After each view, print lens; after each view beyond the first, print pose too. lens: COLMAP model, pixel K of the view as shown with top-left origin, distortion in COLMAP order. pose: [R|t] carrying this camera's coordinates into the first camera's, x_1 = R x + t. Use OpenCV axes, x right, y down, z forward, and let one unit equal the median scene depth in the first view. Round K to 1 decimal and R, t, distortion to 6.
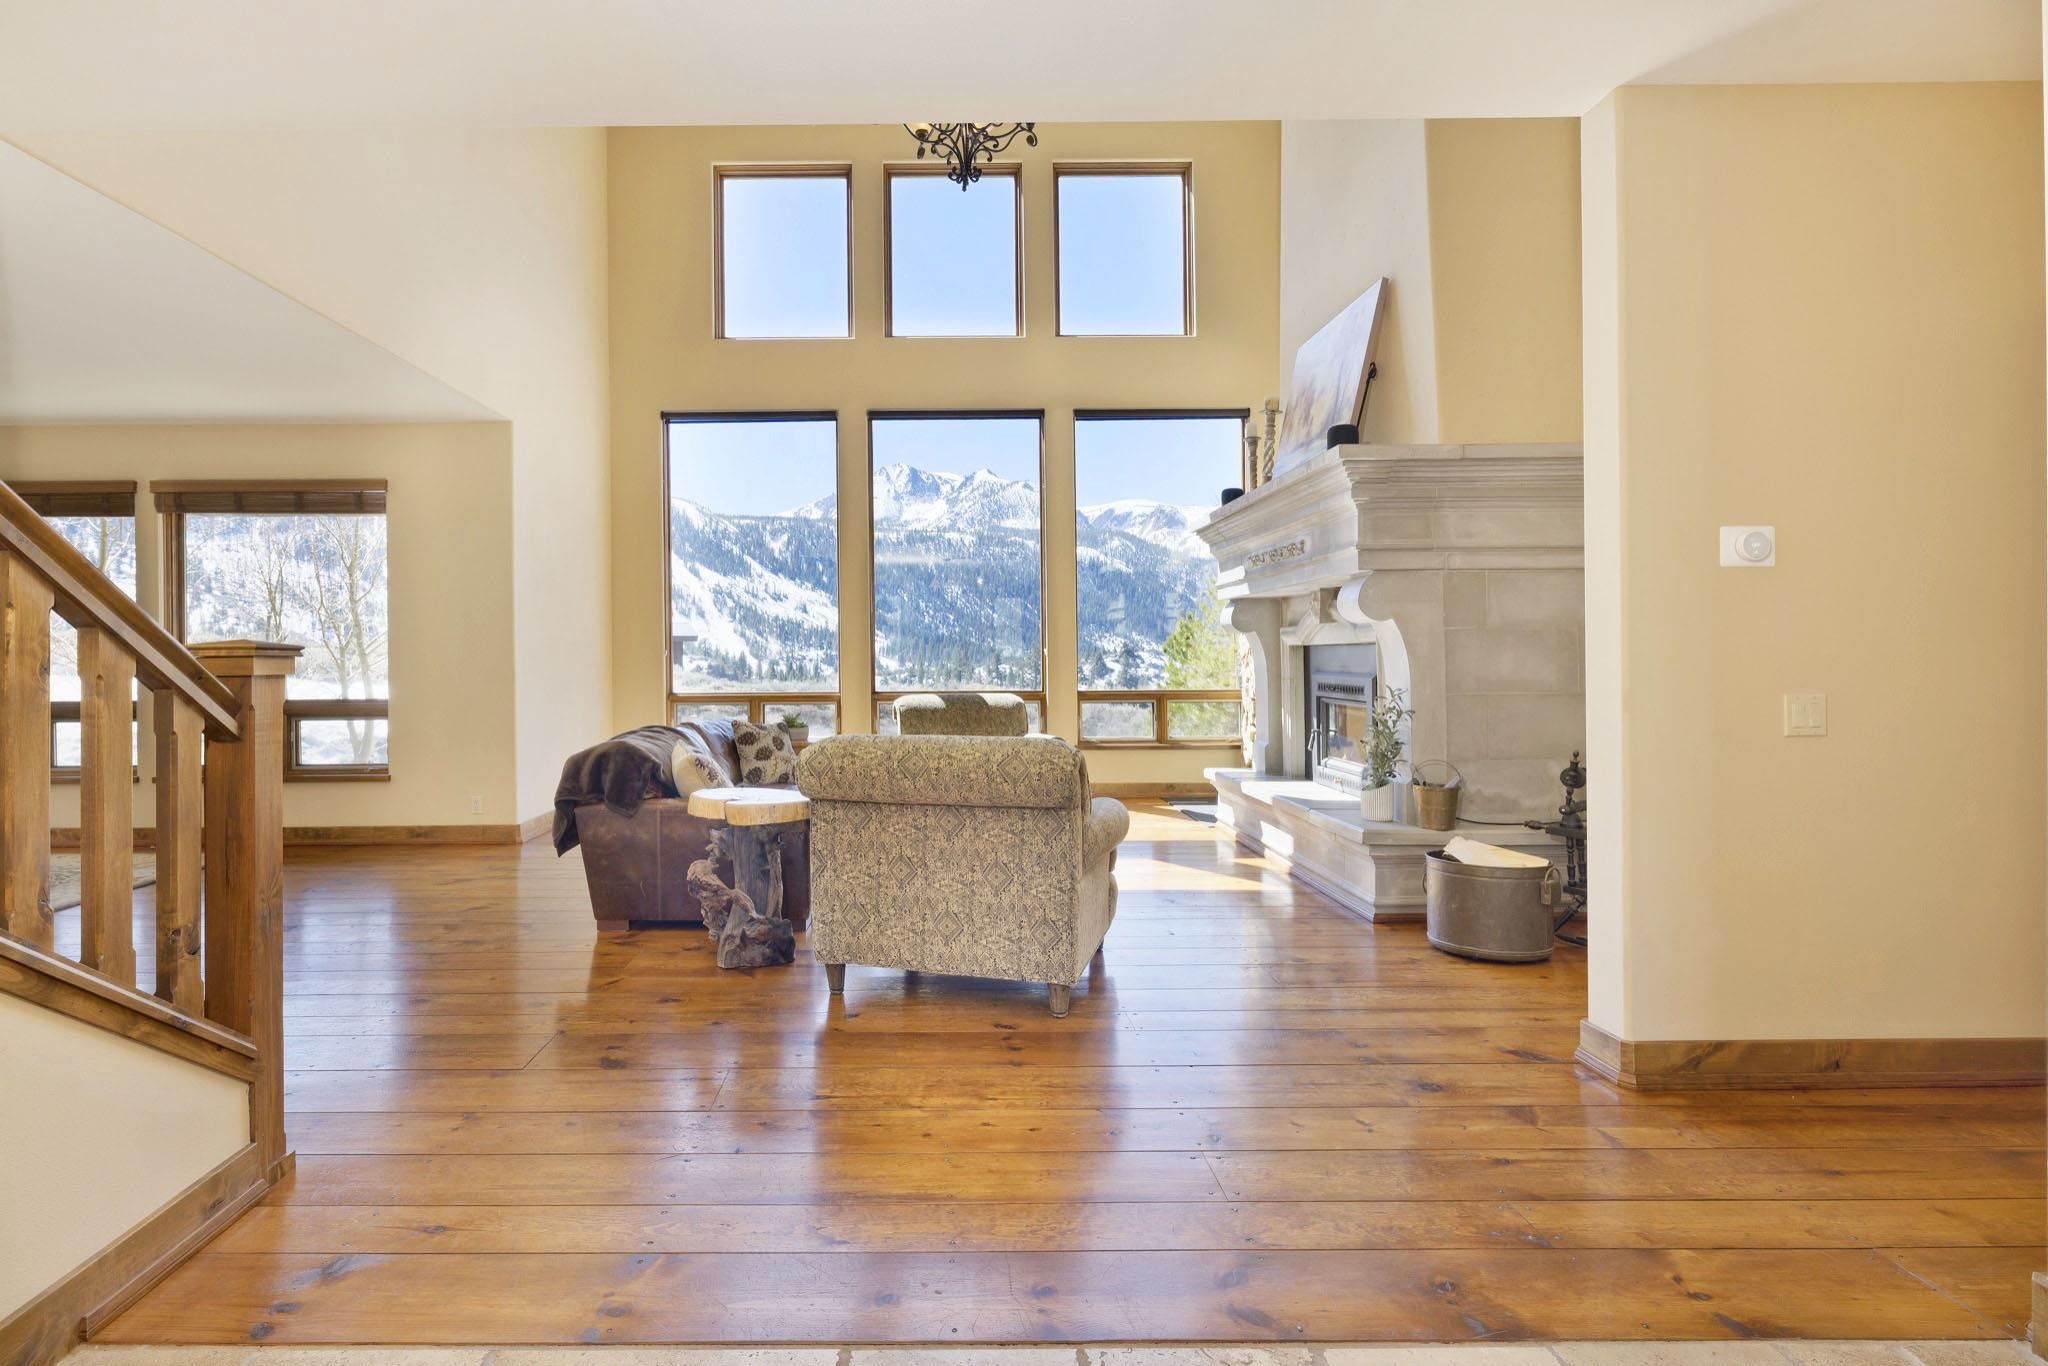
lens RADIAL K [[1016.8, 0, 1024.7], [0, 1016.8, 650.0], [0, 0, 1]] dist [-0.003014, 0.000321]
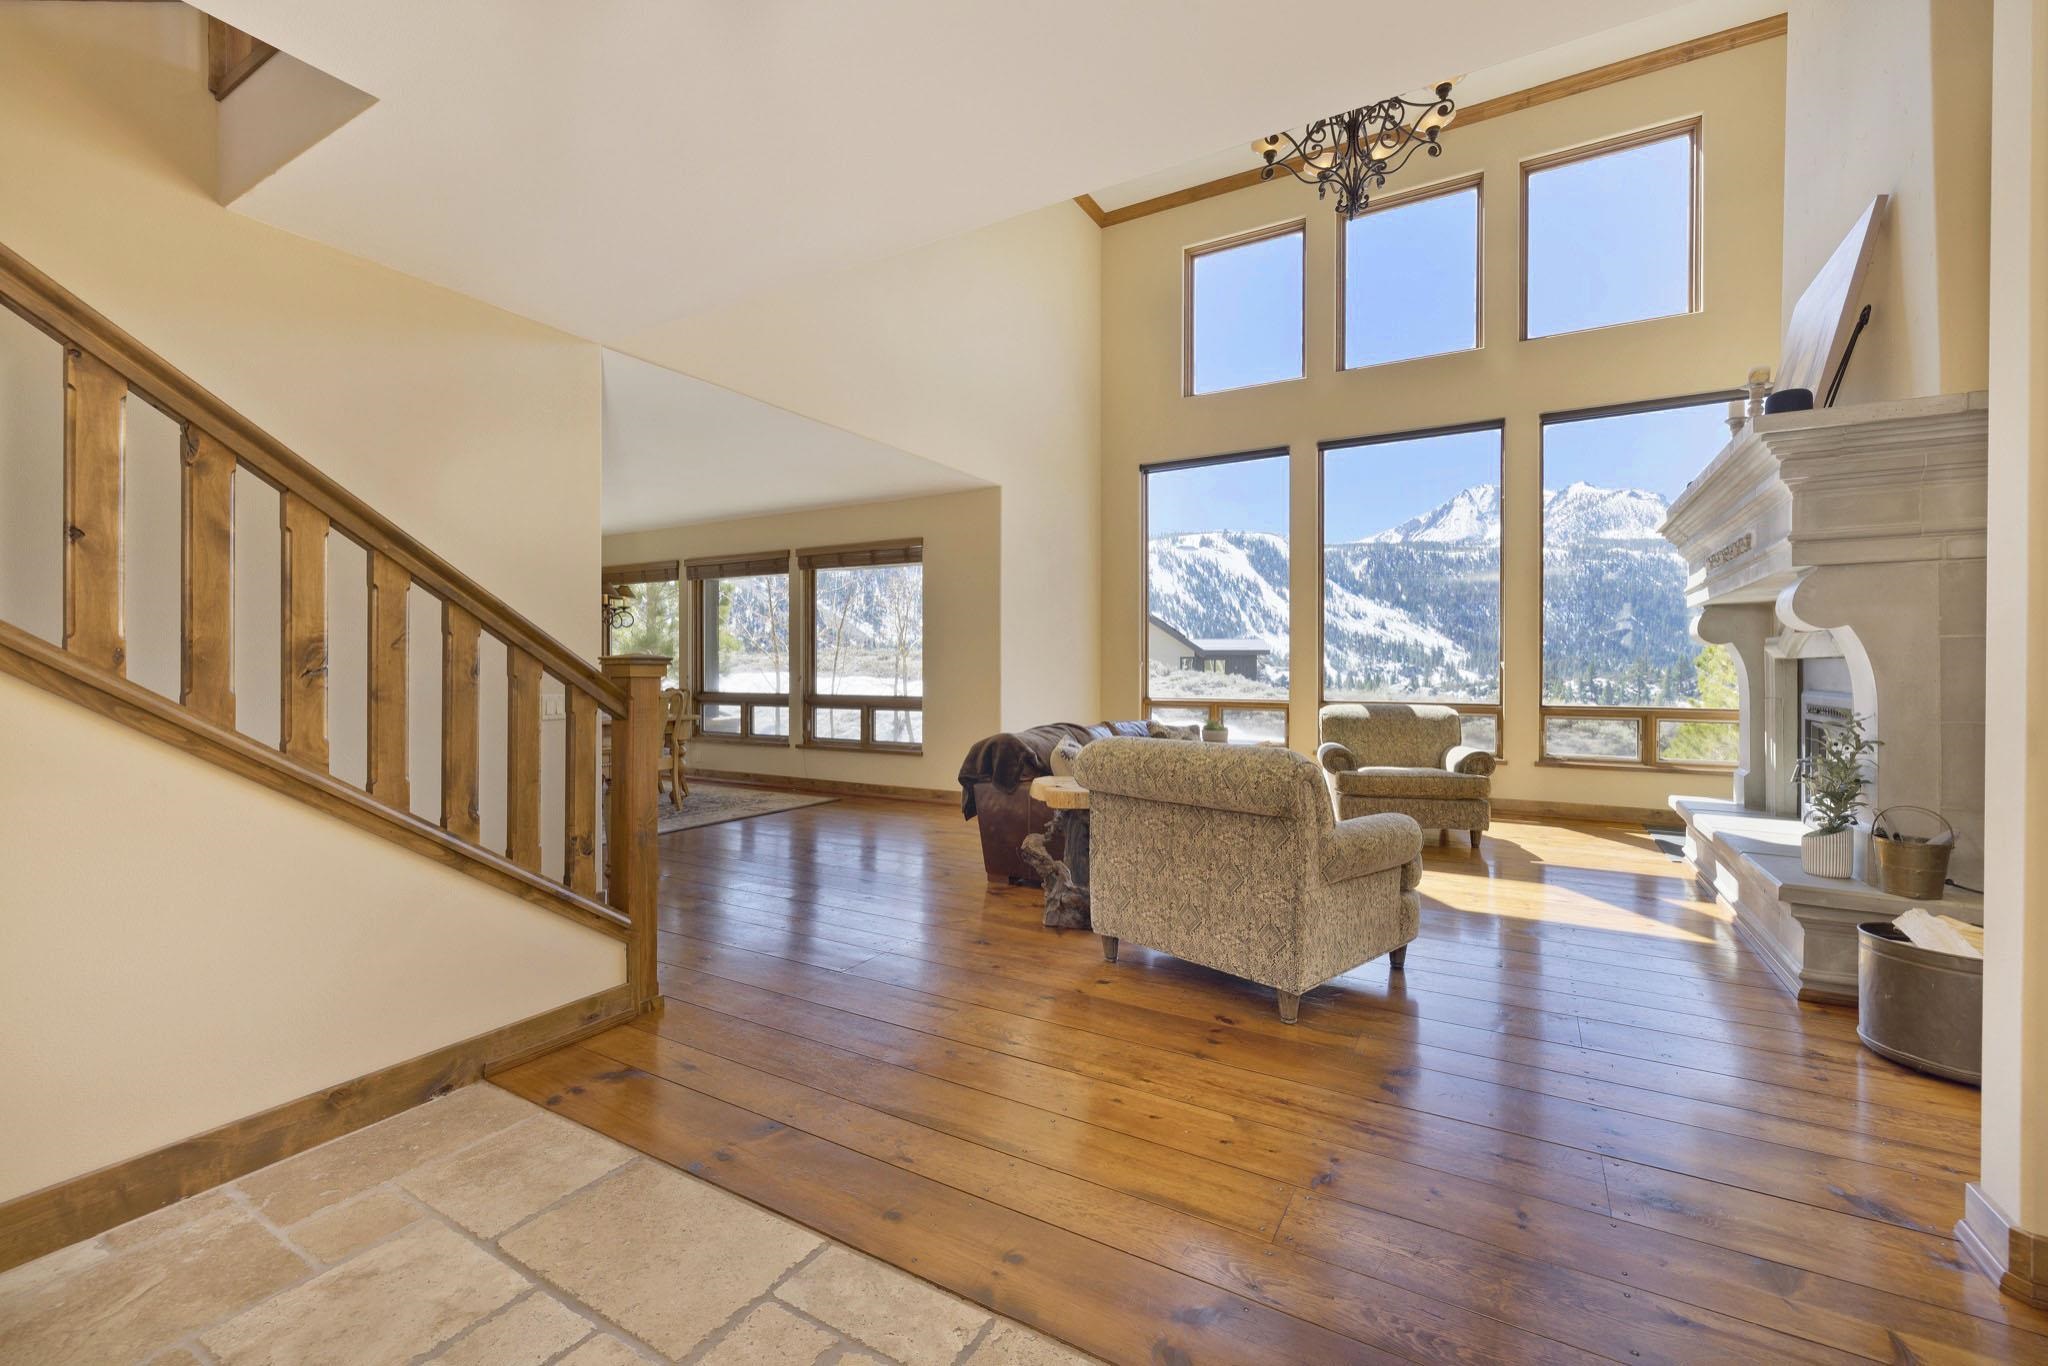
lens RADIAL K [[876.2, 0, 980.7], [0, 876.2, 667.9], [0, 0, 1]] dist [0.002319, 0.000047]
pose [[0.853732, 0.007170, -0.520663, 0.138135], [-0.003621, 0.999963, 0.007835, -0.000173], [0.520700, -0.004804, 0.853726, 0.056046]]
